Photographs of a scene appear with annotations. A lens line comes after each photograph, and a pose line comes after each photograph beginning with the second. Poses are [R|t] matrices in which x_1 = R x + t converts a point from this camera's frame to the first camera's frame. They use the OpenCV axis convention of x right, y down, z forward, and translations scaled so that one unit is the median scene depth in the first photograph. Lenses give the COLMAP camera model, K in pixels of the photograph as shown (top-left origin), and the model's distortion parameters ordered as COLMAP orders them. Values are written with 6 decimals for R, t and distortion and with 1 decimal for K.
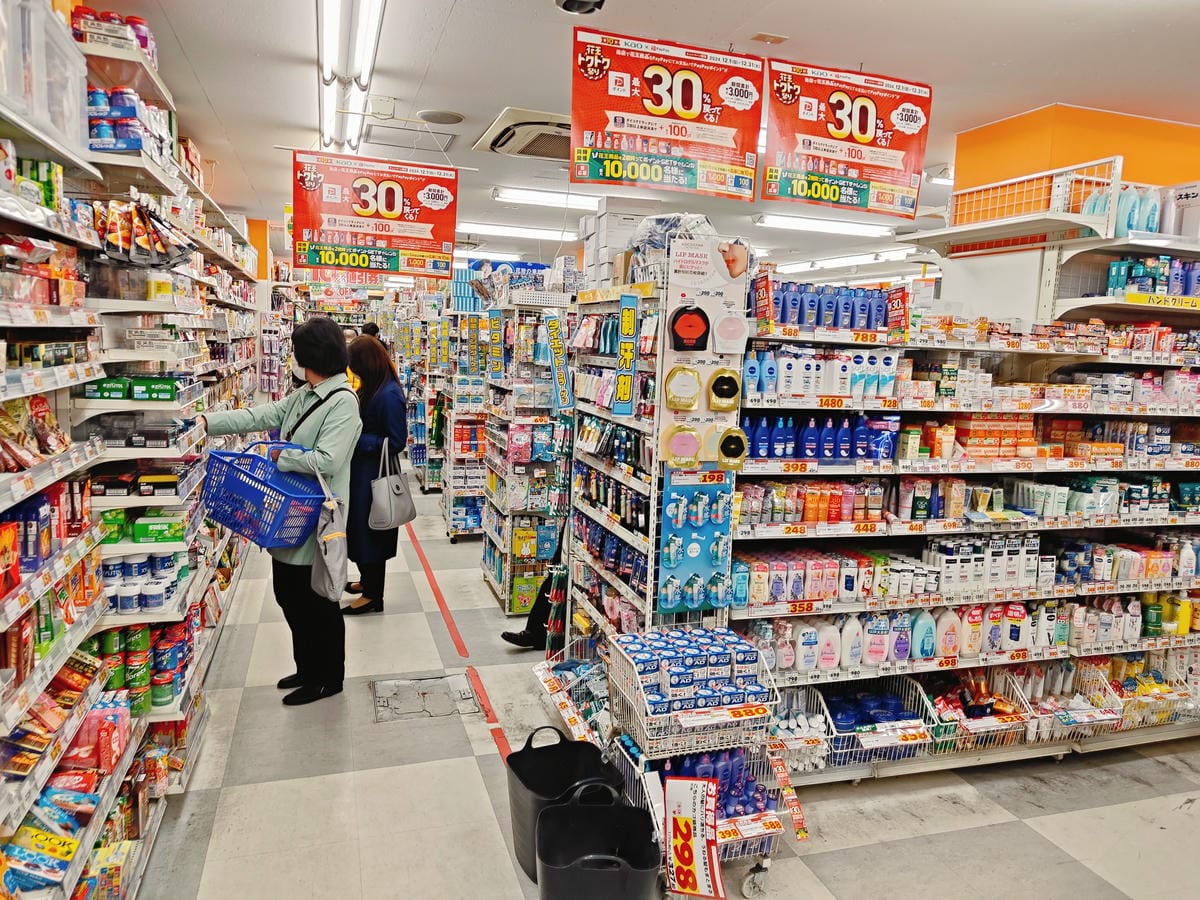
lens RADIAL K [[823.7, 0, 610.9], [0, 823.7, 445.9], [0, 0, 1]] dist [0.015185, -0.002696]
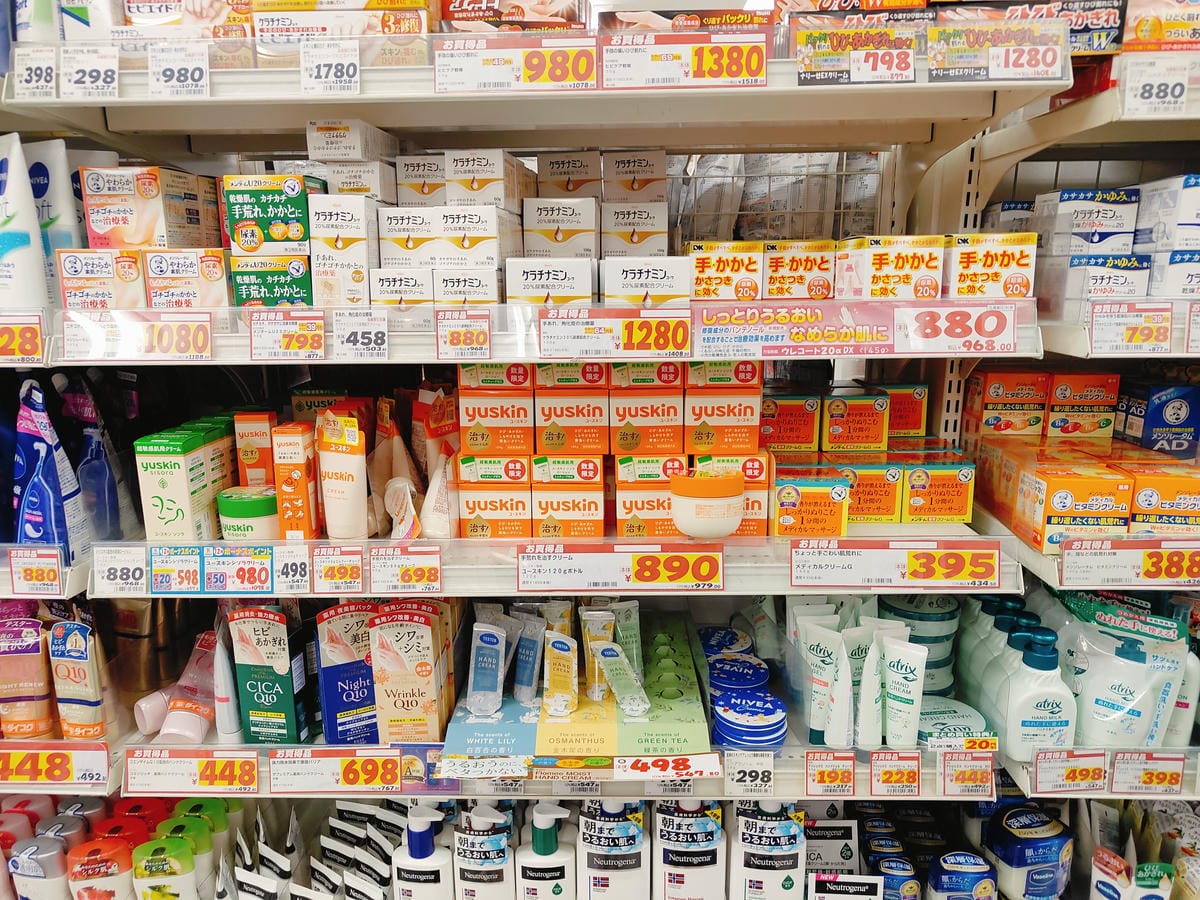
lens RADIAL K [[823.7, 0, 600.9], [0, 823.7, 453.9], [0, 0, 1]] dist [0.015185, -0.002696]
pose [[0.939820, 0.028535, -0.340476, 0.568690], [0.007677, 0.994491, 0.104537, -0.038550], [0.341584, -0.100859, 0.934424, 0.765222]]
